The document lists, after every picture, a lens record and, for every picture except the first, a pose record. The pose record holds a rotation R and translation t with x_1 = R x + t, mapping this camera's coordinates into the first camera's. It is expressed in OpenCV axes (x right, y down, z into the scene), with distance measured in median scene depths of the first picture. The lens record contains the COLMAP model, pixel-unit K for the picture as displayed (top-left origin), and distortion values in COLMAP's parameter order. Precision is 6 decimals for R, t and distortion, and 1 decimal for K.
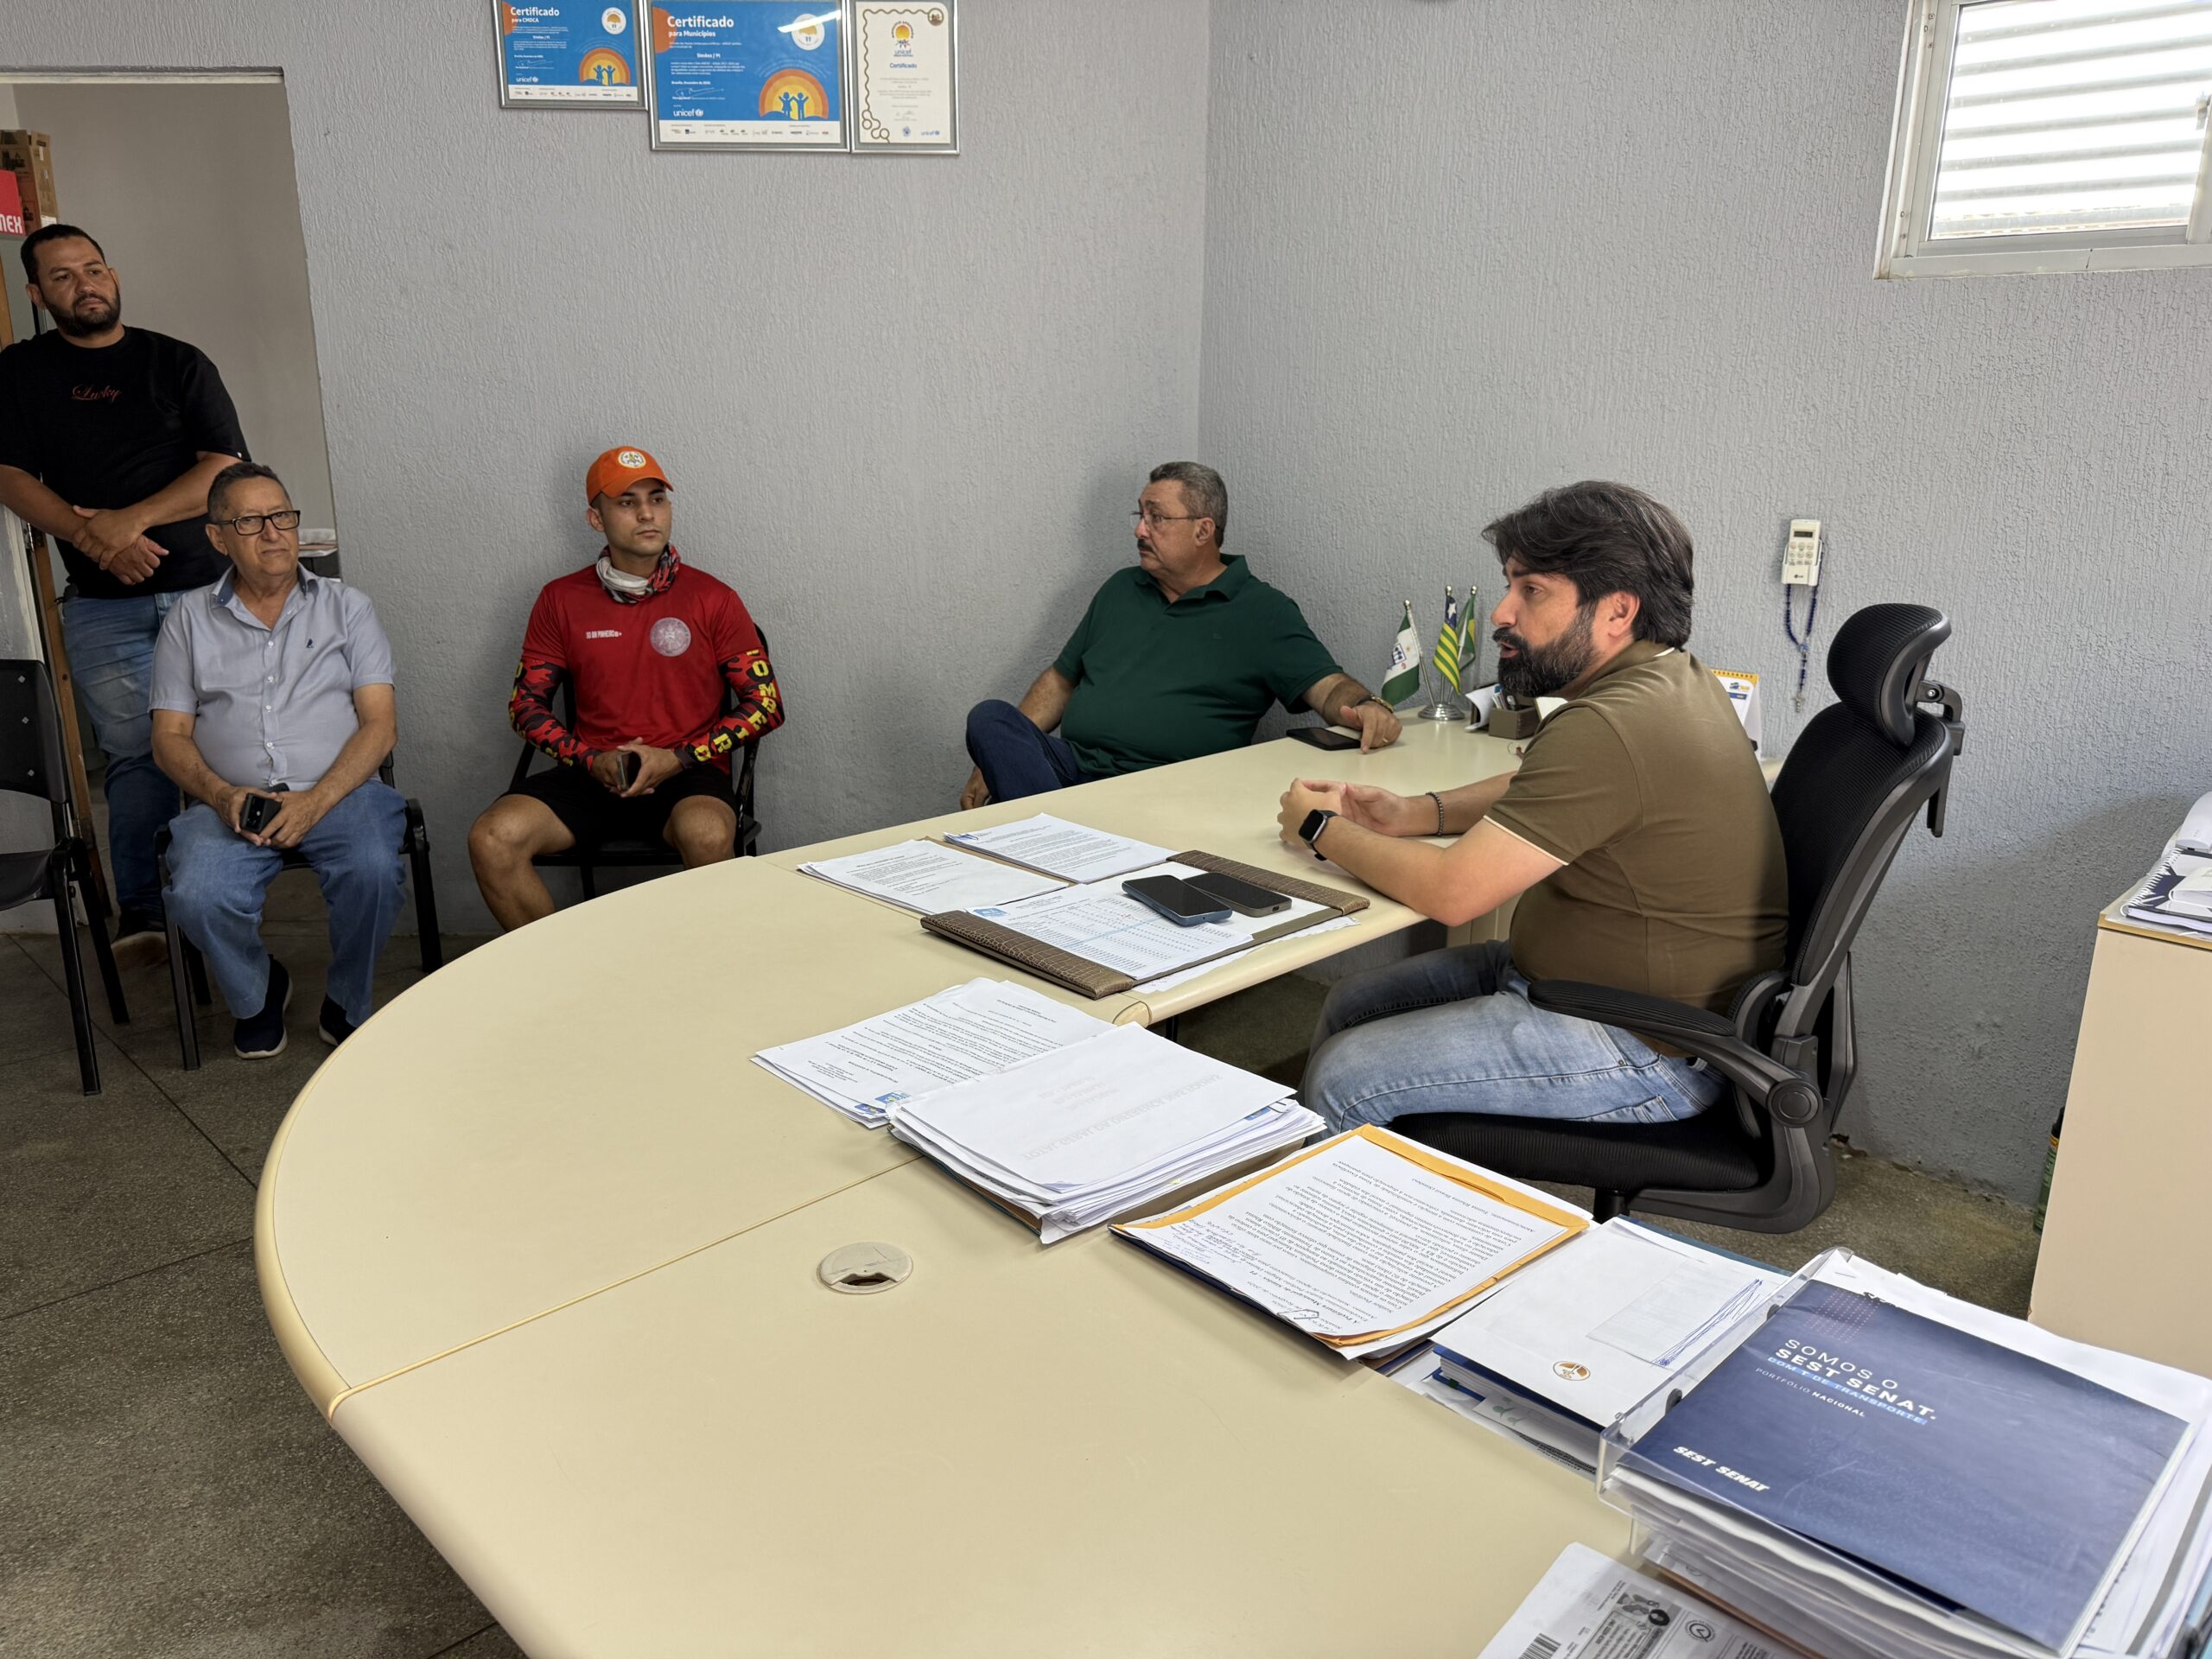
lens RADIAL K [[1576.6, 0, 1093.9], [0, 1576.6, 834.0], [0, 0, 1]] dist [-0.001962, -0.008888]
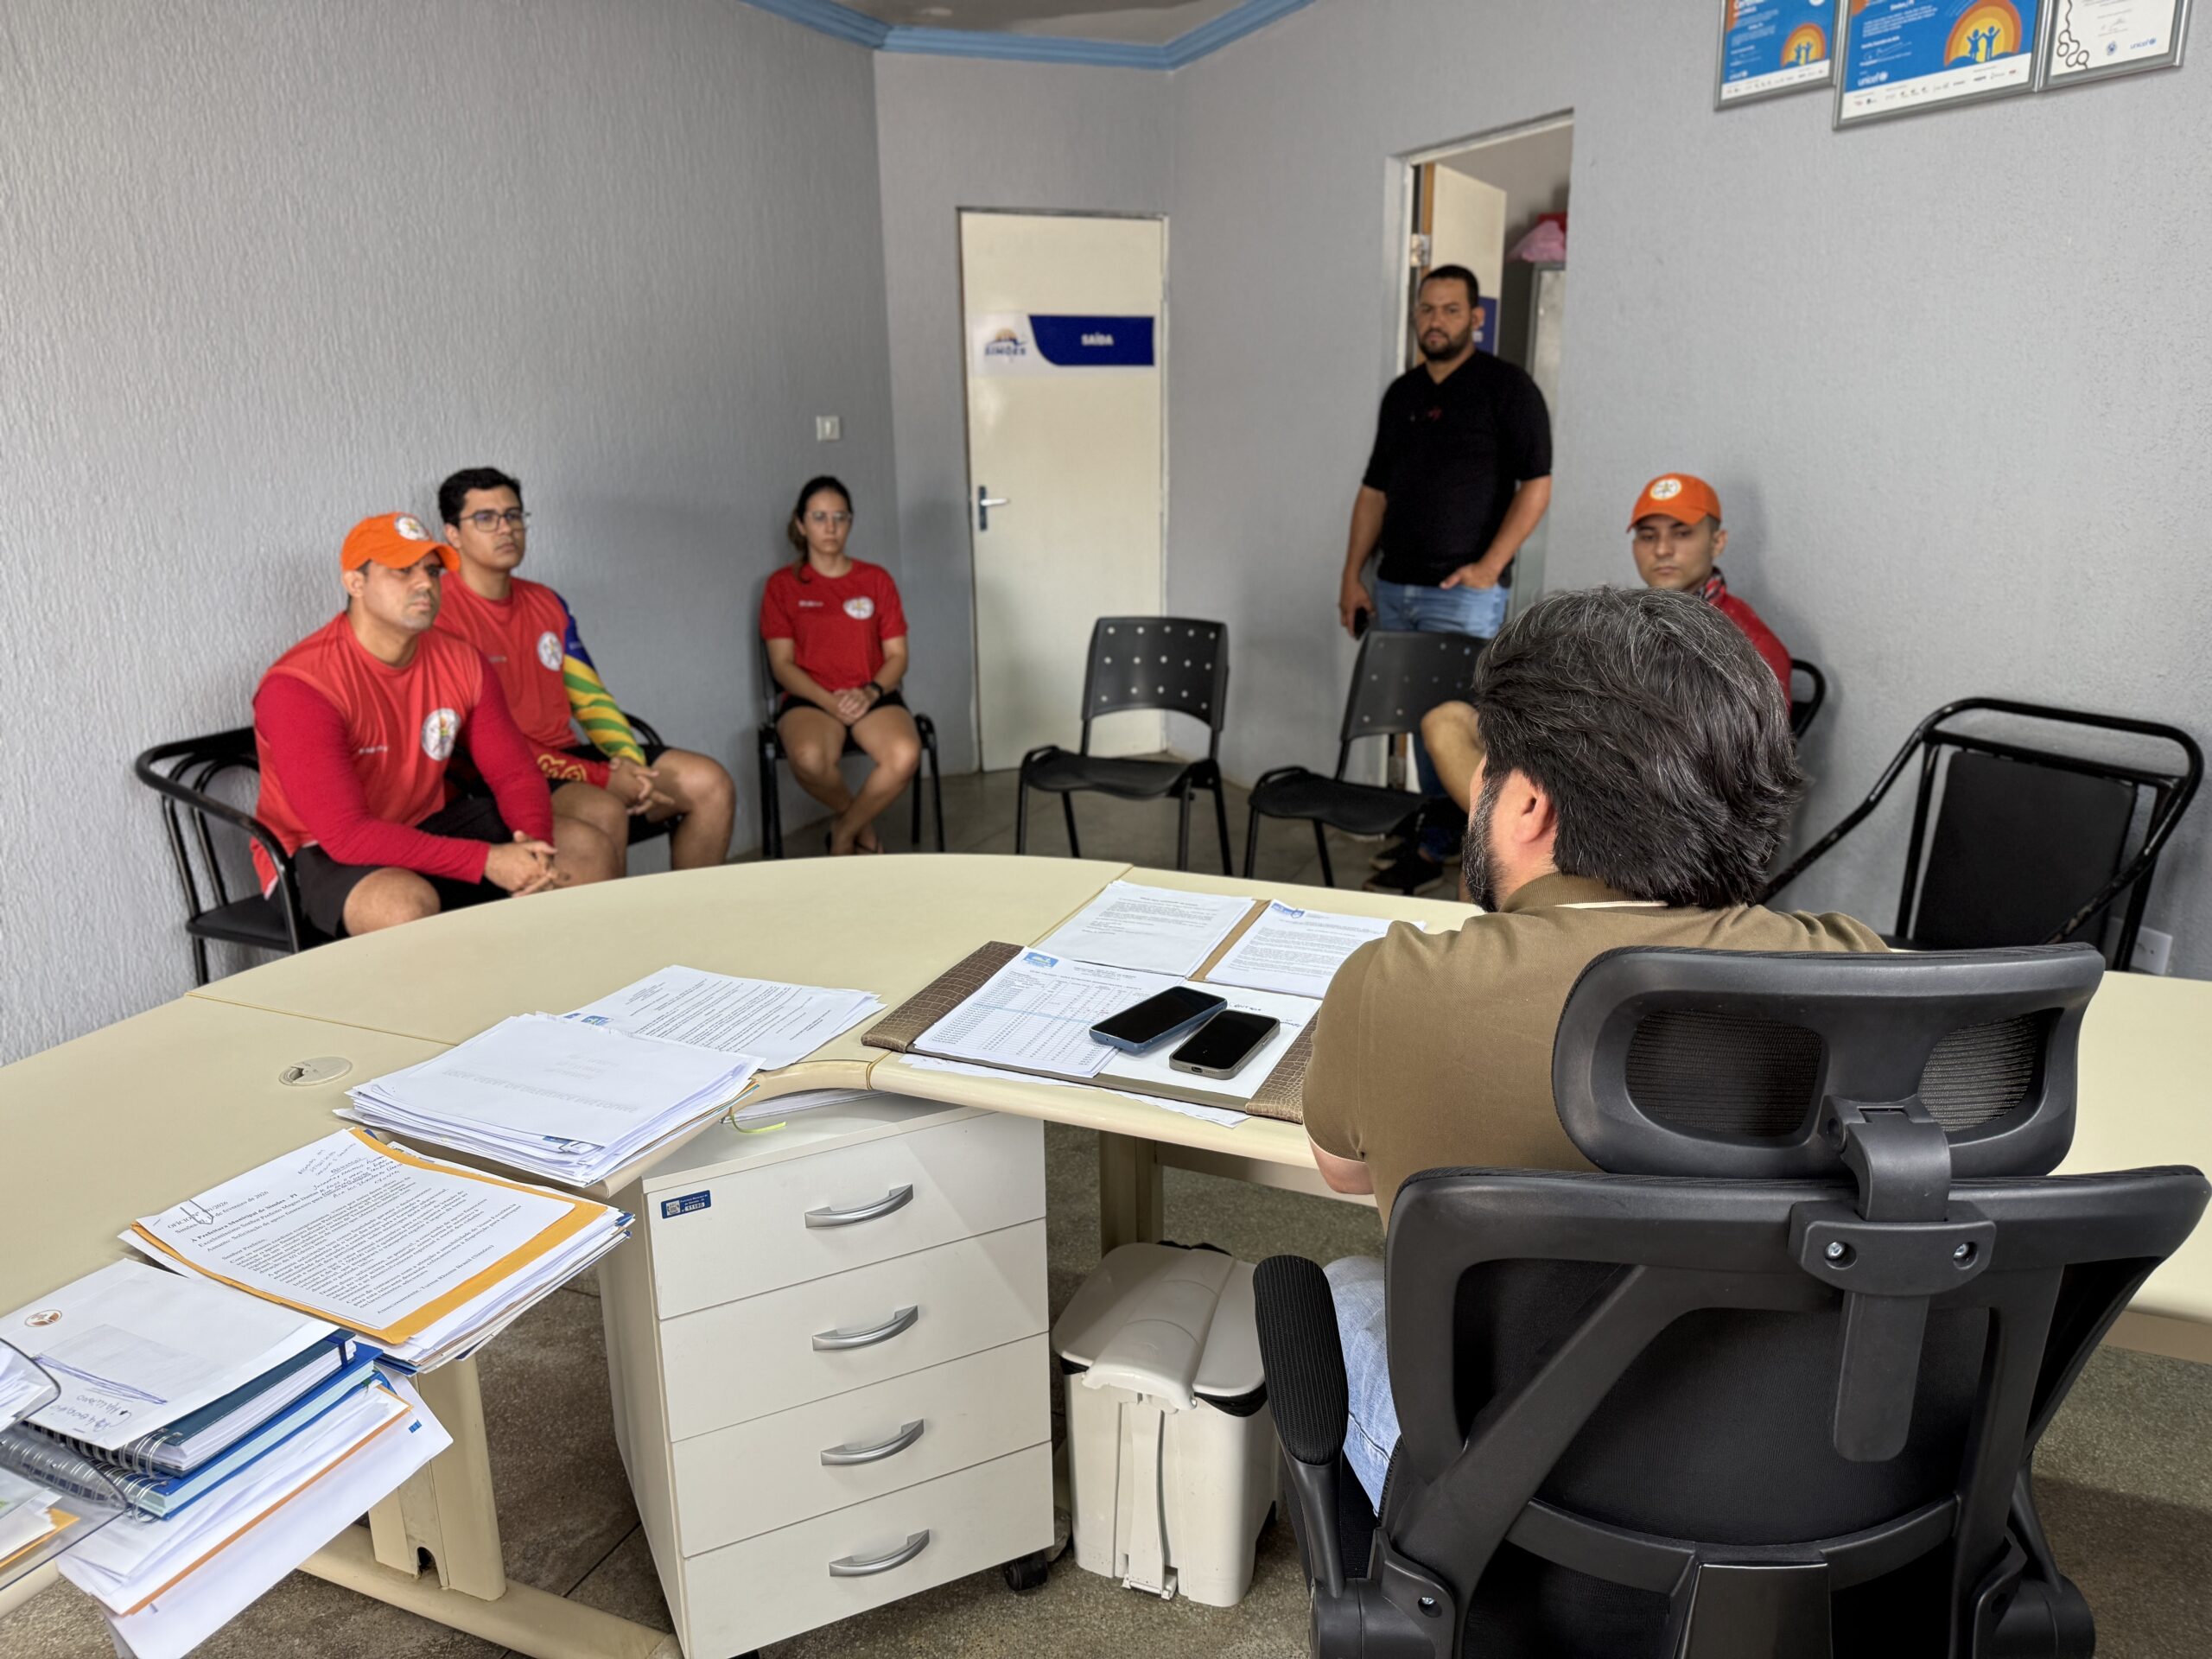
lens RADIAL K [[1578.3, 0, 1091.5], [0, 1578.3, 825.0], [0, 0, 1]] dist [-0.001500, -0.006755]
pose [[0.377622, 0.228388, -0.897352, 0.446469], [-0.228889, 0.962054, 0.148534, -0.102677], [0.897224, 0.149304, 0.415568, 0.335797]]
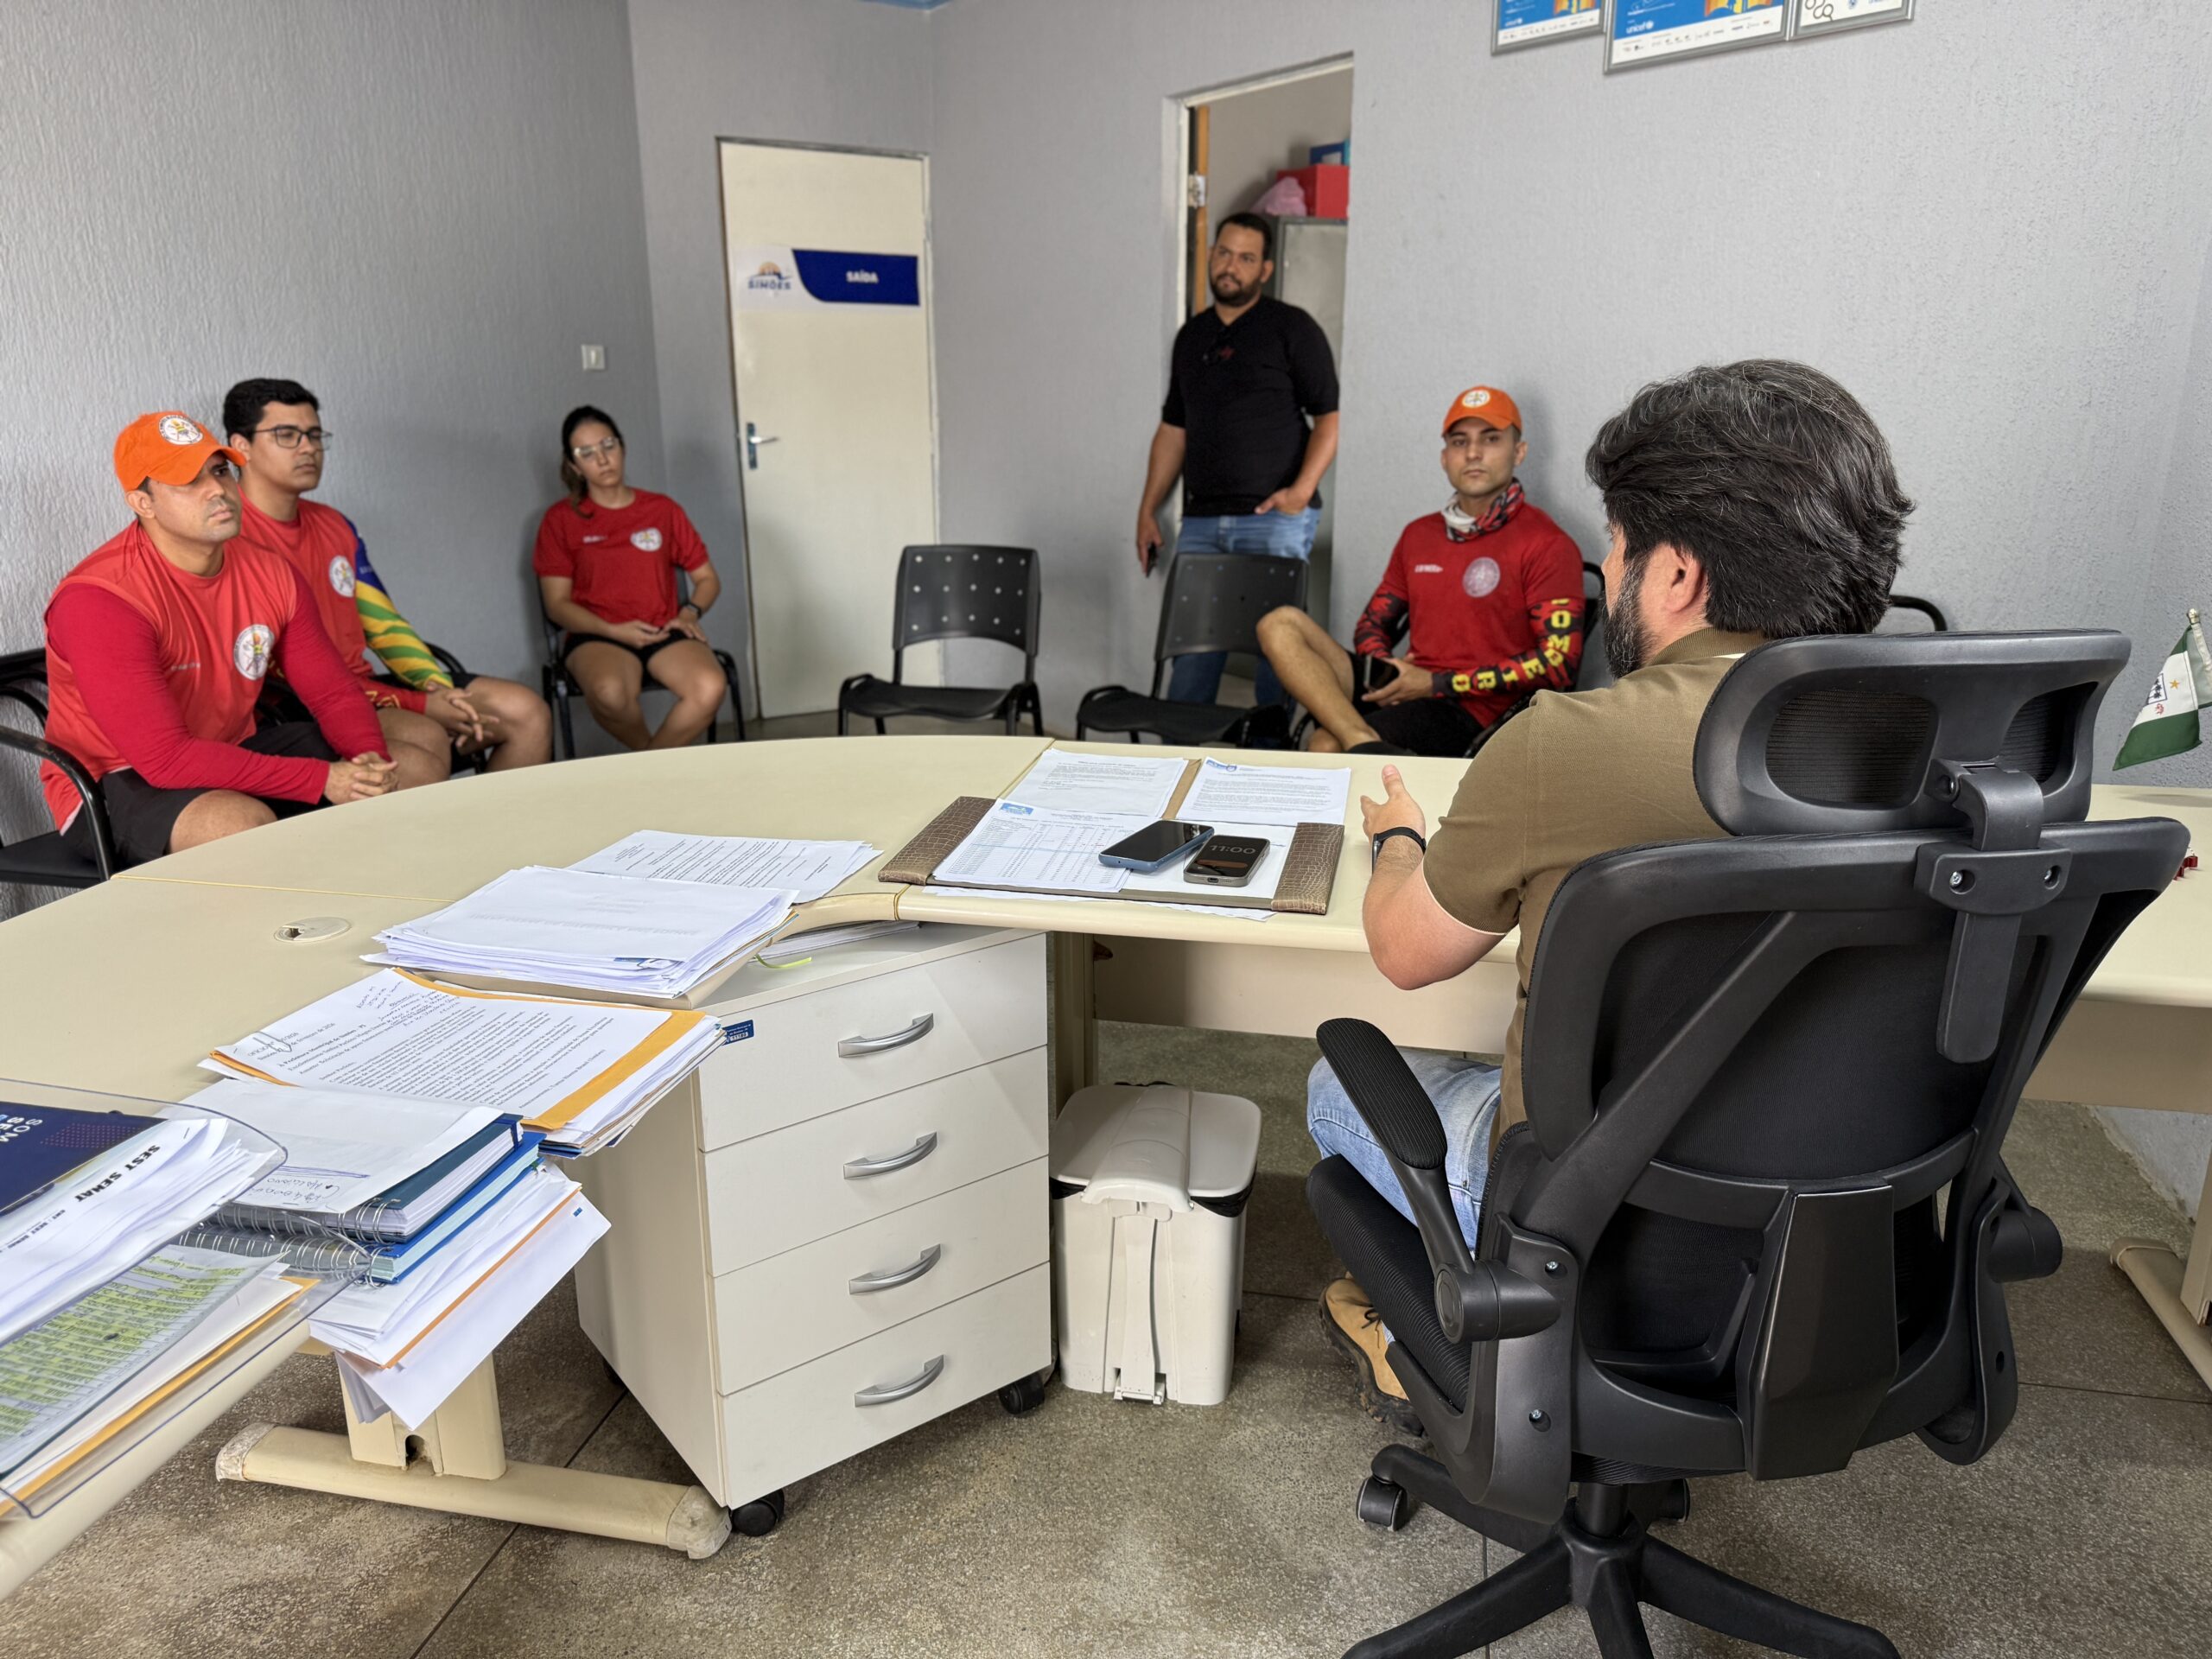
lens RADIAL K [[1576.8, 0, 1095.4], [0, 1576.8, 831.7], [0, 0, 1]] dist [-0.000071, -0.010627]
pose [[0.551800, 0.223175, -0.803561, 0.432104], [-0.215674, 0.968939, 0.121004, -0.038348], [0.805606, 0.106537, 0.582794, 0.249002]]
